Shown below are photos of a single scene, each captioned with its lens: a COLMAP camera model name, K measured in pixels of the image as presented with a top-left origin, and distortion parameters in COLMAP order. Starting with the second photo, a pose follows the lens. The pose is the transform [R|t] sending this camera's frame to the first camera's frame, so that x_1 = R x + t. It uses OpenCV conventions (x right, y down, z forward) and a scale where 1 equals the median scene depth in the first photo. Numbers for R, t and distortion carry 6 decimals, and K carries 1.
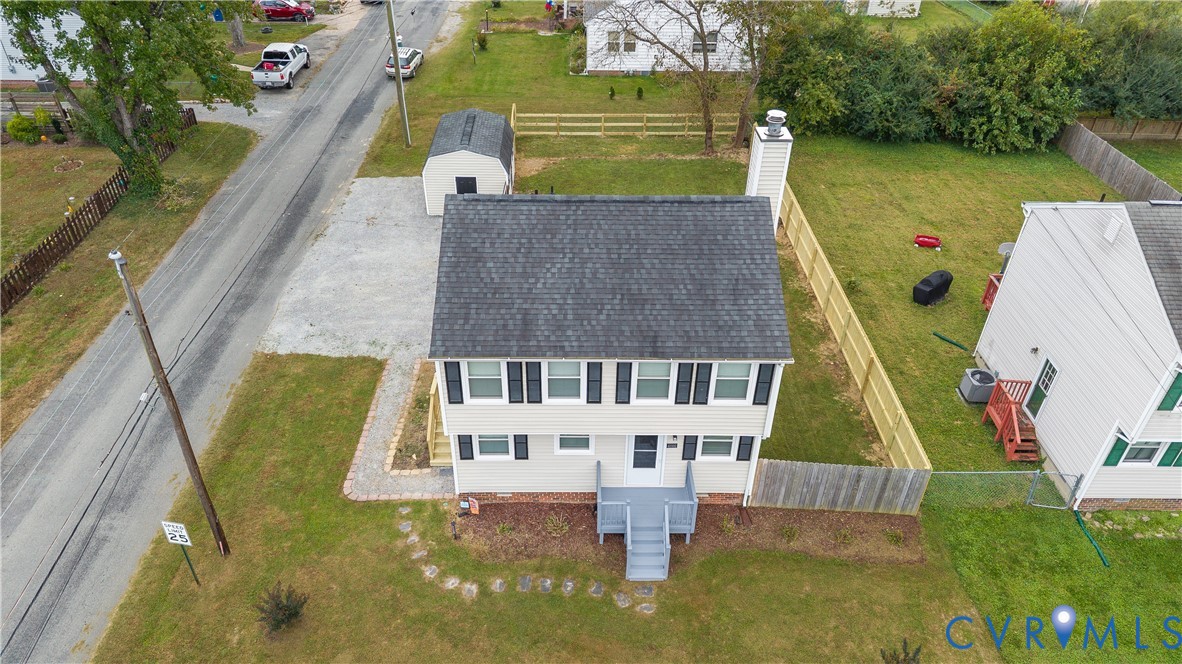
lens RADIAL K [[809.8, 0, 591.0], [0, 809.8, 336.3], [0, 0, 1]] dist [0.006722, -0.002761]
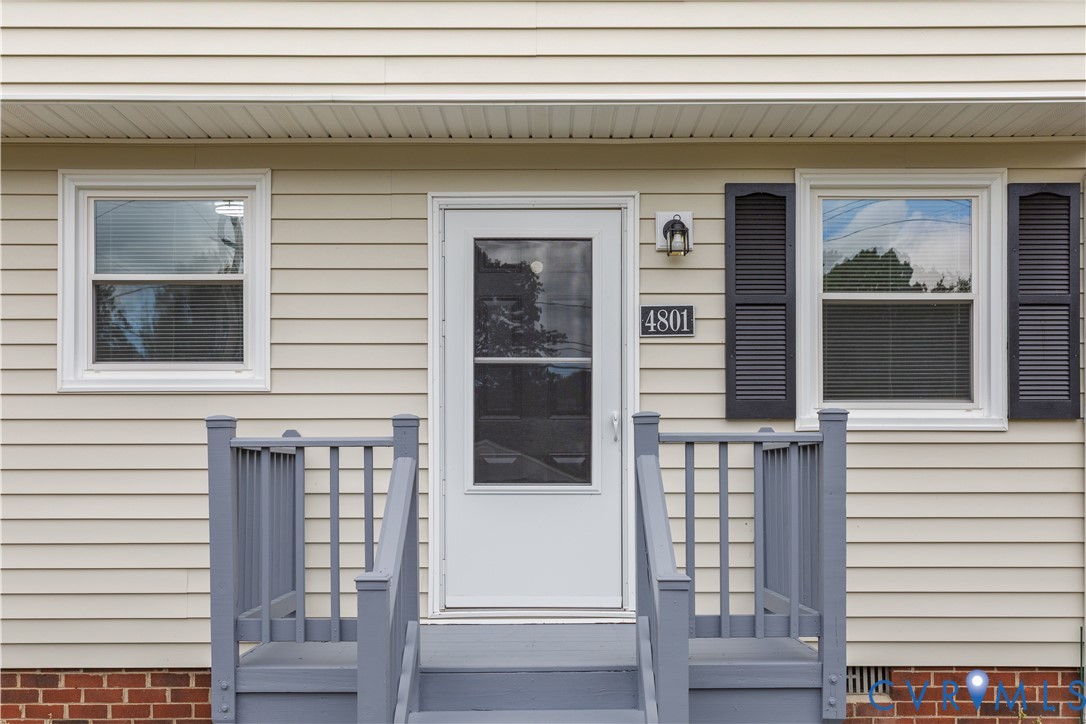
lens RADIAL K [[1280.1, 0, 541.4], [0, 1280.1, 364.3], [0, 0, 1]] dist [-0.034555, 0.000000]
pose [[0.999882, -0.011980, -0.009631, 0.067606], [0.004125, 0.812705, -0.582661, 0.298007], [0.014808, 0.582552, 0.812658, 0.705146]]
